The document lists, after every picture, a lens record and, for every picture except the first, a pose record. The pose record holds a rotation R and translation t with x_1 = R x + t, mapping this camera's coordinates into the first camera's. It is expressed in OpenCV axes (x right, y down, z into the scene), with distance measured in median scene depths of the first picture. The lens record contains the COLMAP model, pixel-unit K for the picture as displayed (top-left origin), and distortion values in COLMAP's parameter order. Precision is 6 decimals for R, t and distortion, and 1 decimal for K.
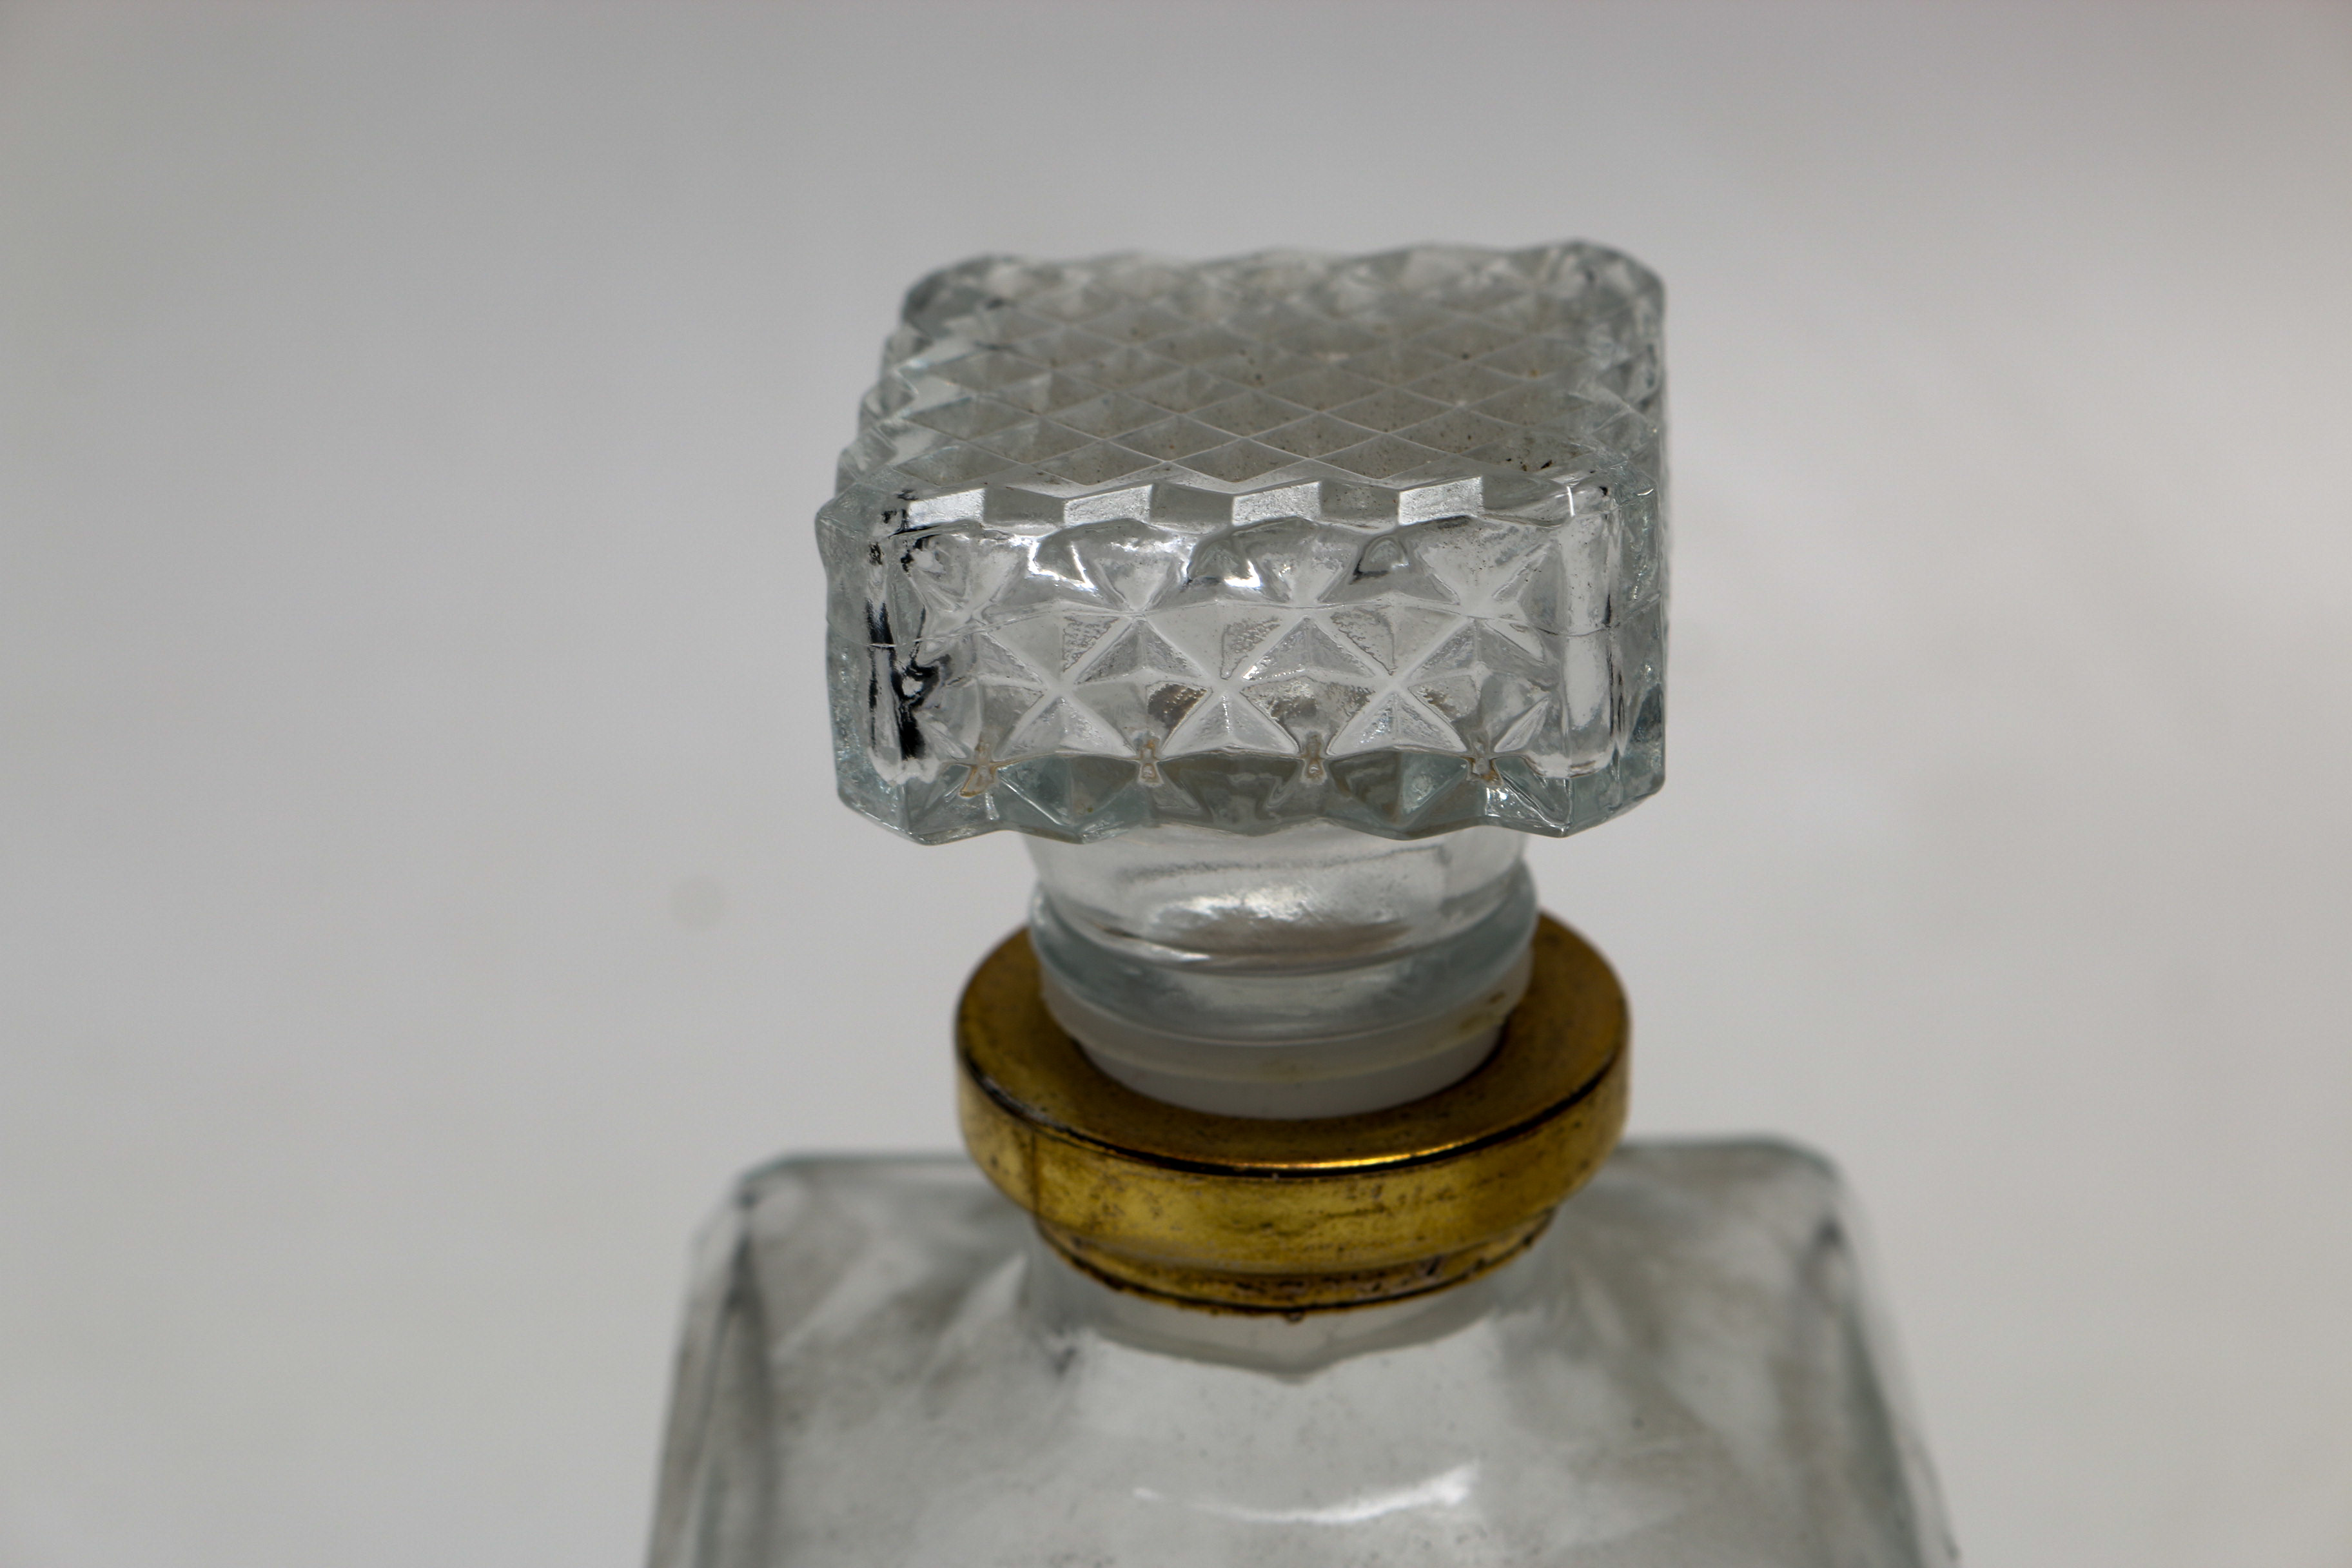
lens RADIAL K [[5495.8, 0, 1180.7], [0, 5495.8, 775.2], [0, 0, 1]] dist [0.000323, 0.000000]
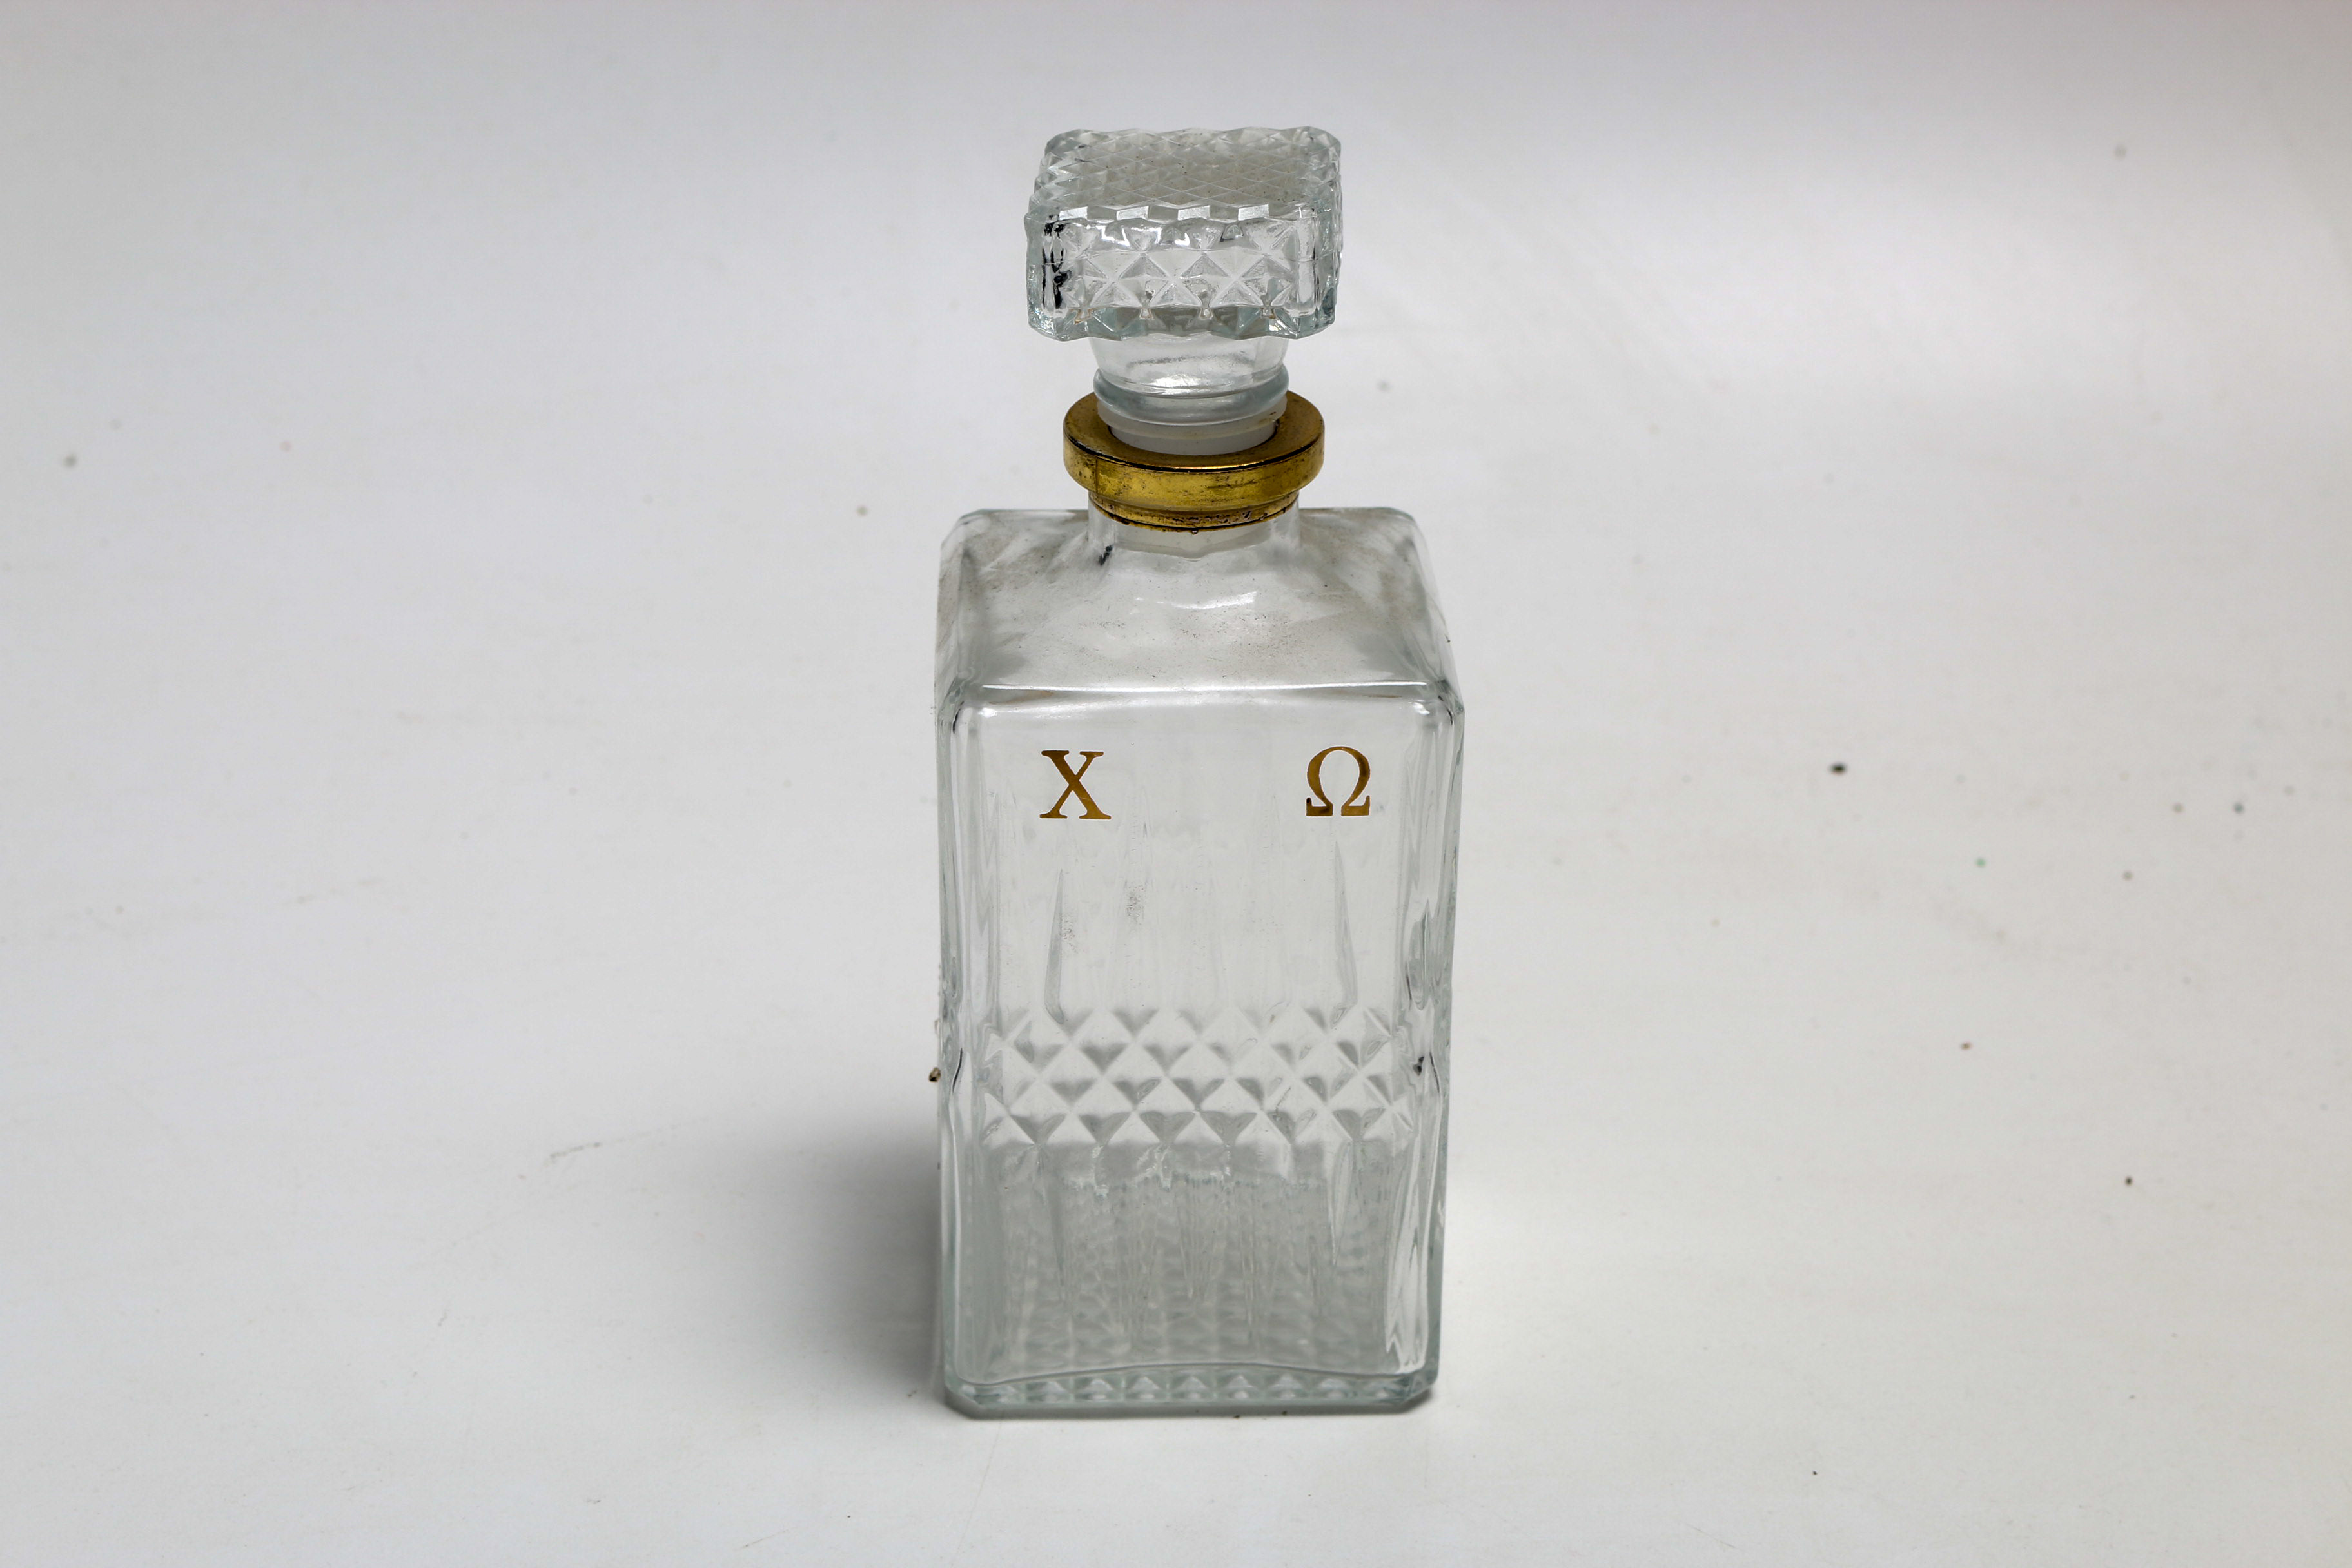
lens RADIAL K [[4853.3, 0, 1168.1], [0, 4853.3, 790.0], [0, 0, 1]] dist [0.003147, 0.000000]
pose [[0.999447, 0.010952, 0.031381, -0.063572], [-0.011233, 0.999898, 0.008793, 0.201959], [-0.031282, -0.009141, 0.999469, -1.323219]]
